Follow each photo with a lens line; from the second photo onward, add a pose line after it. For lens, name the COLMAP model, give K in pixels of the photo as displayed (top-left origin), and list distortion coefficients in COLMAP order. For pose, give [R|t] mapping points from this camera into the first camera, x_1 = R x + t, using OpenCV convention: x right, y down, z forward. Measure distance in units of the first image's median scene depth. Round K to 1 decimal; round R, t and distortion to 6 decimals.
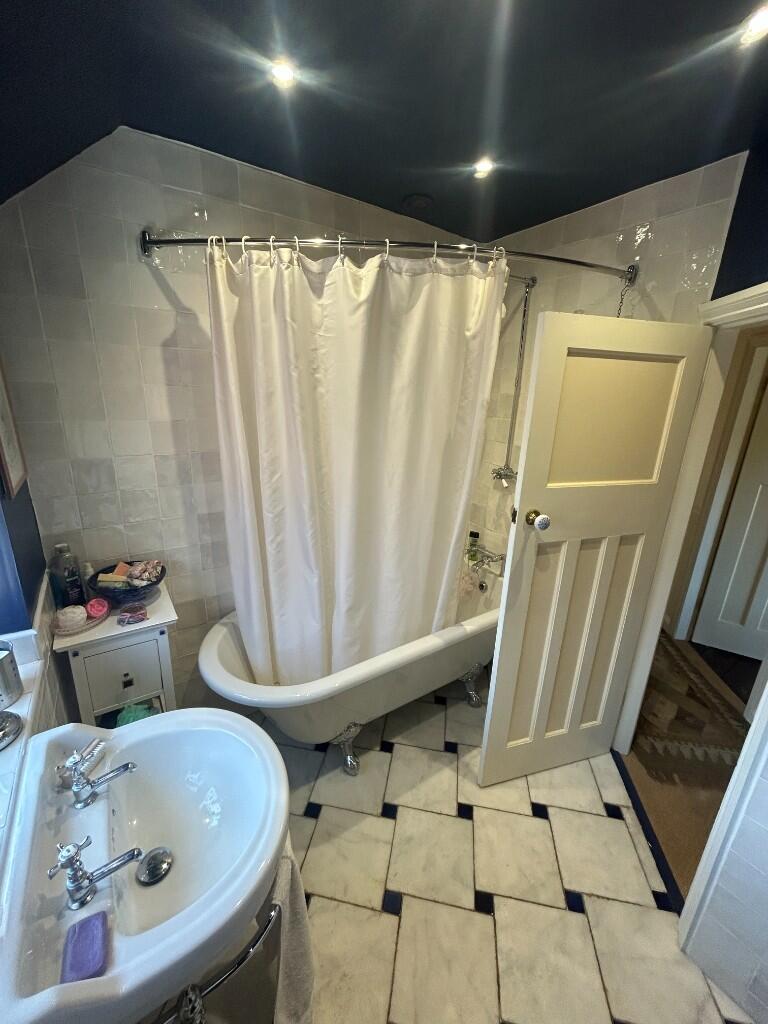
lens RADIAL K [[410.1, 0, 381.2], [0, 410.1, 511.1], [0, 0, 1]] dist [-0.000420, 0.000029]
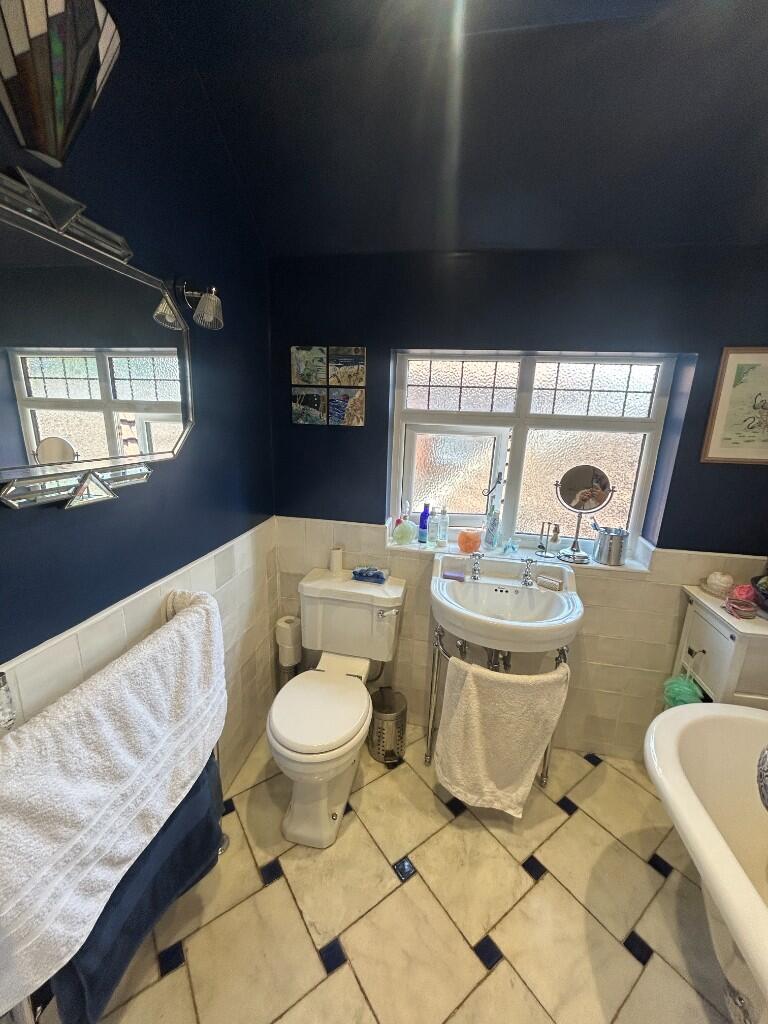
lens RADIAL K [[410.1, 0, 381.2], [0, 410.1, 511.1], [0, 0, 1]] dist [-0.000420, 0.000029]
pose [[-0.696368, 0.124447, -0.706813, 0.647220], [-0.262264, 0.872611, 0.412028, -0.128271], [0.668048, 0.472295, -0.575020, 0.882223]]
